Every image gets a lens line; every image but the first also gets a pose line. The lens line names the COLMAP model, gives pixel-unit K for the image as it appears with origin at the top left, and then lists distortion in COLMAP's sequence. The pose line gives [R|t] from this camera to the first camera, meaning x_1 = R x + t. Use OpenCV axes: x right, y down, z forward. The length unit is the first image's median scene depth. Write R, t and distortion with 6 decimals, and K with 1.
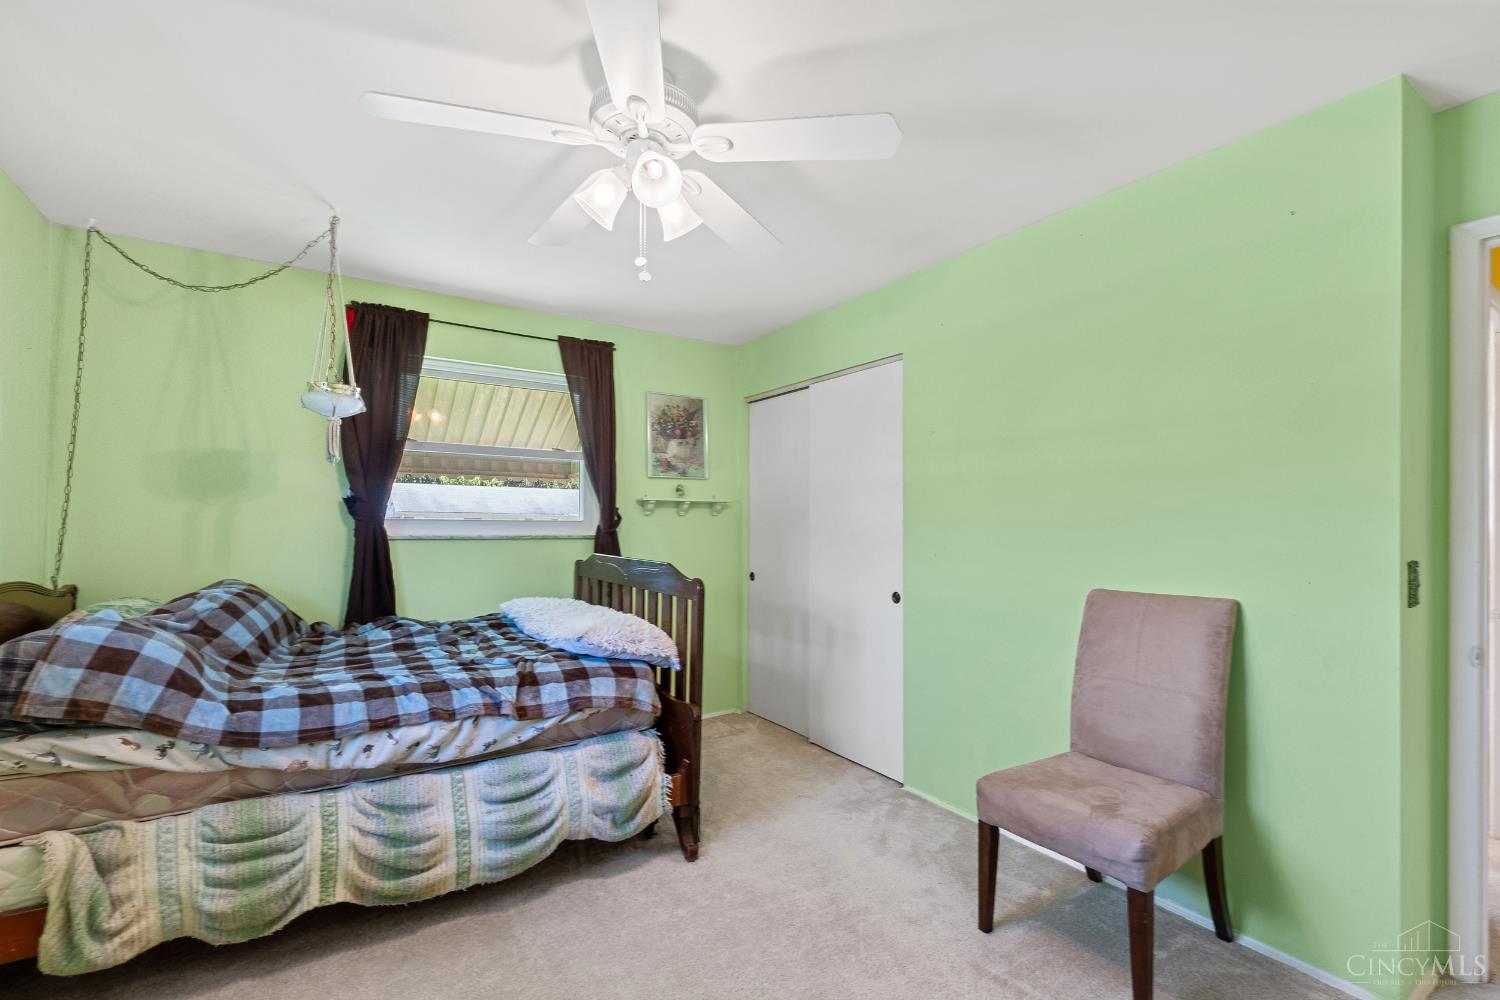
lens RADIAL K [[648.5, 0, 738.5], [0, 648.5, 528.0], [0, 0, 1]] dist [-0.007099, 0.001697]
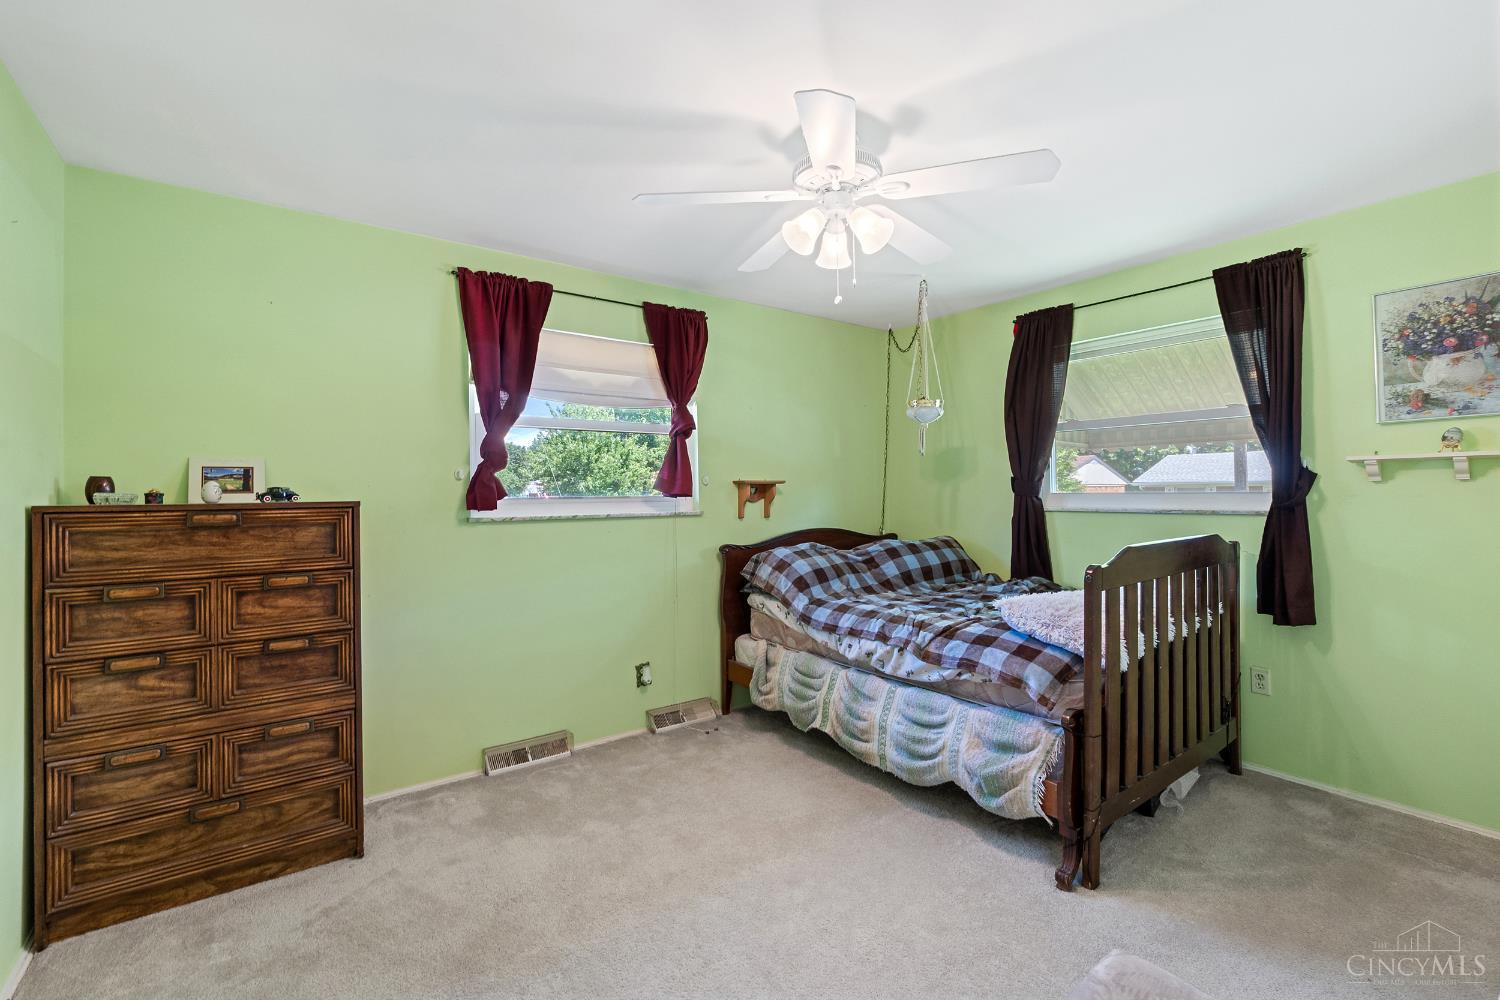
lens RADIAL K [[648.5, 0, 749.7], [0, 648.5, 494.3], [0, 0, 1]] dist [-0.007099, 0.001697]
pose [[0.080060, -0.008760, -0.996752, 0.845627], [0.002183, 0.999961, -0.008613, -0.005763], [0.996788, -0.001487, 0.080076, 0.575153]]
